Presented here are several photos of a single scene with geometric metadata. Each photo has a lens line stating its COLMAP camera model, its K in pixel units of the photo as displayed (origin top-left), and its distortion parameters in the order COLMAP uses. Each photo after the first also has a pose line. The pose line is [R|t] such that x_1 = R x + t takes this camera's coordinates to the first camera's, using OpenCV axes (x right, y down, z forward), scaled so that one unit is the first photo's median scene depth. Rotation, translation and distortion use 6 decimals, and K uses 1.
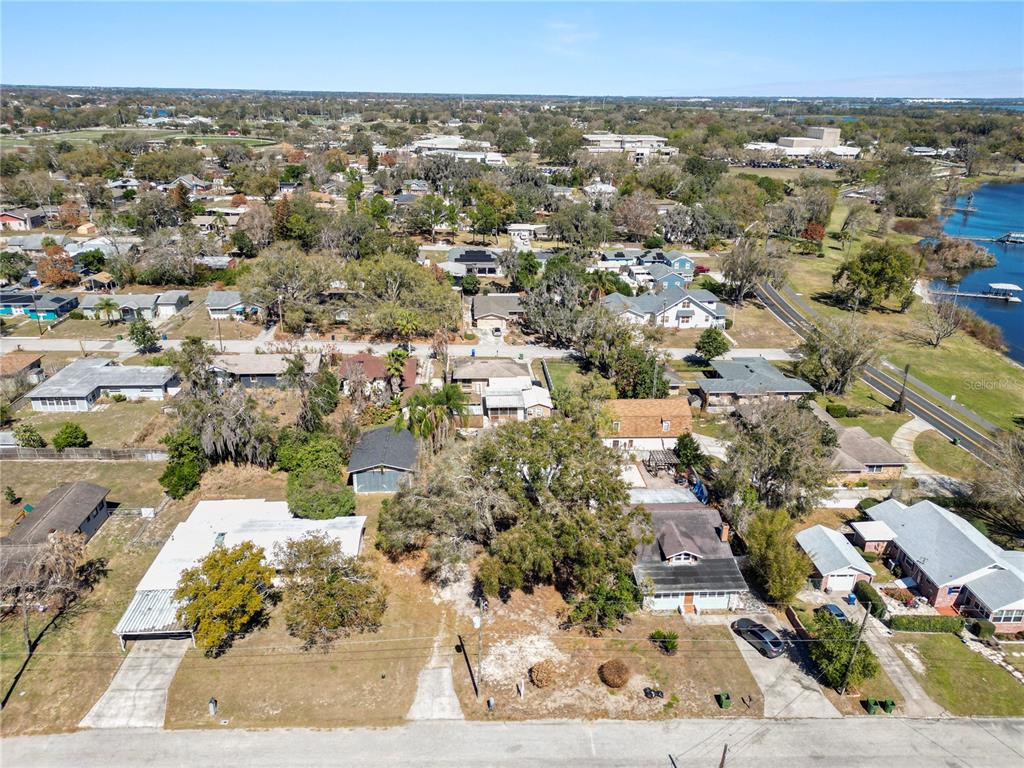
lens RADIAL K [[717.2, 0, 497.6], [0, 717.2, 384.2], [0, 0, 1]] dist [0.067664, -0.056151]
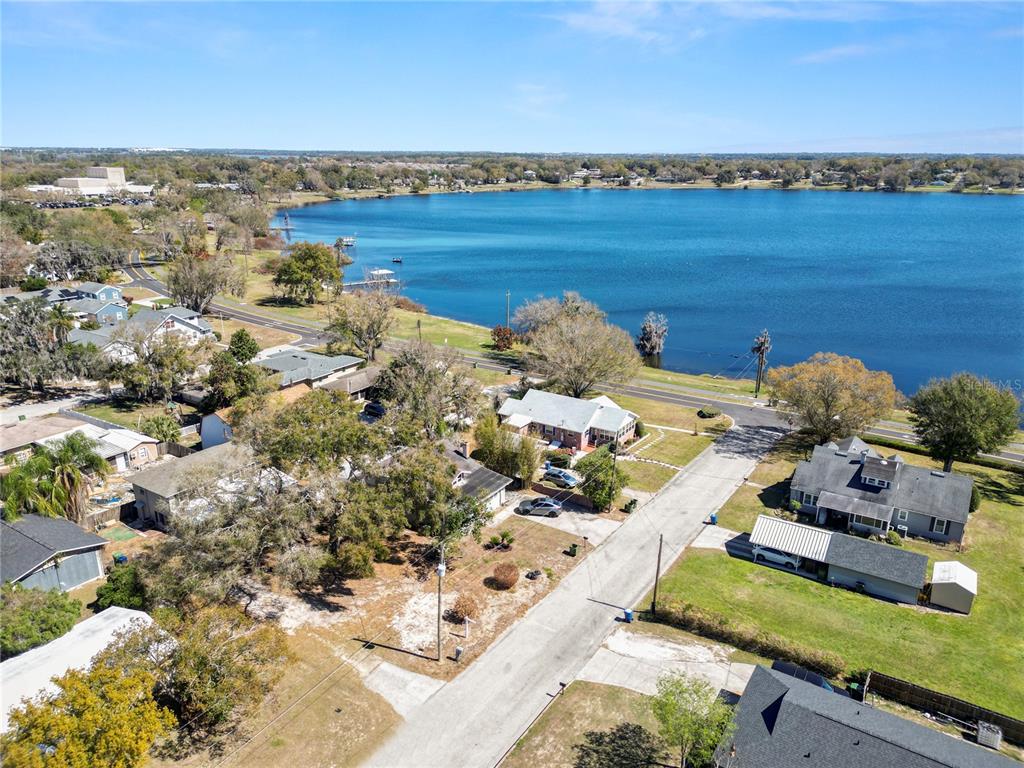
lens RADIAL K [[722.9, 0, 512.0], [0, 722.9, 384.0], [0, 0, 1]] dist [0.063488, -0.066617]
pose [[0.583160, -0.251977, 0.772290, -0.460484], [0.300155, 0.950239, 0.083388, 0.031570], [-0.754872, 0.183178, 0.629774, 0.201669]]
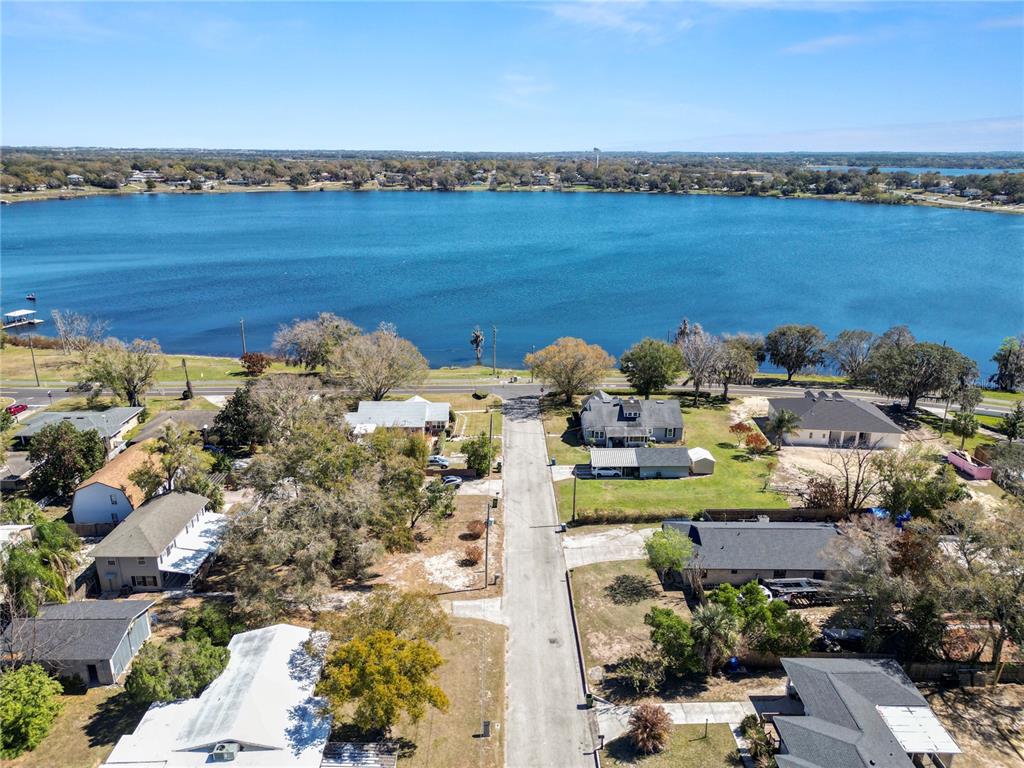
lens RADIAL K [[722.9, 0, 512.0], [0, 722.9, 384.0], [0, 0, 1]] dist [0.063488, -0.066617]
pose [[0.027164, -0.315757, 0.948451, -0.898712], [0.364394, 0.886644, 0.284744, -0.205698], [-0.930849, 0.337875, 0.139145, 0.482944]]
